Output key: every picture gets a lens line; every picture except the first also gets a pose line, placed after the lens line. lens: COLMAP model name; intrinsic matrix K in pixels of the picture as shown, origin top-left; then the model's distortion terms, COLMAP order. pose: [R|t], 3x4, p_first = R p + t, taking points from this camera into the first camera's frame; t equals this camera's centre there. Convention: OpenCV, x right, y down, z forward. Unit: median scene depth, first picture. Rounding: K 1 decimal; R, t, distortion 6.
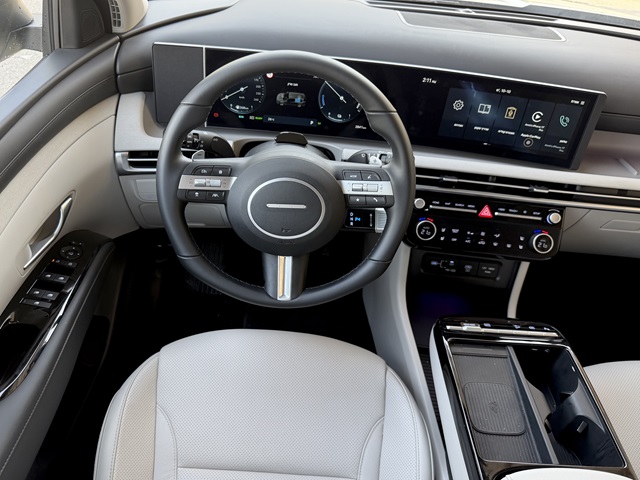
lens RADIAL K [[507.2, 0, 319.6], [0, 507.2, 240.2], [0, 0, 1]] dist [0.015778, -0.013811]
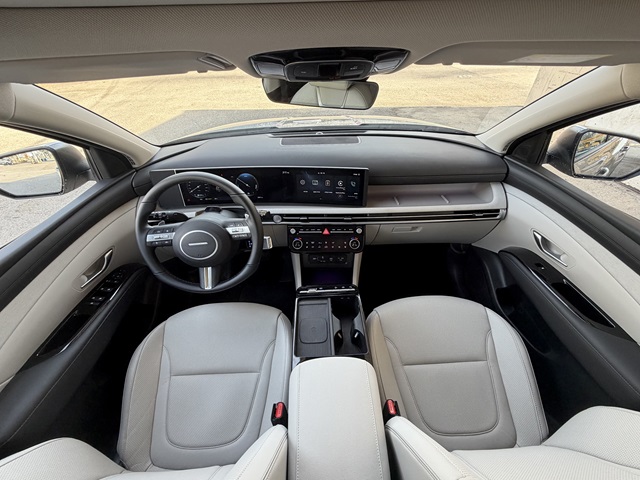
lens RADIAL K [[256.7, 0, 320.2], [0, 256.7, 239.2], [0, 0, 1]] dist [-0.001705, -0.000302]
pose [[0.993183, -0.116026, -0.011229, 0.333685], [0.115628, 0.992800, -0.031281, 0.003255], [0.014777, 0.029770, 0.999448, -0.026649]]
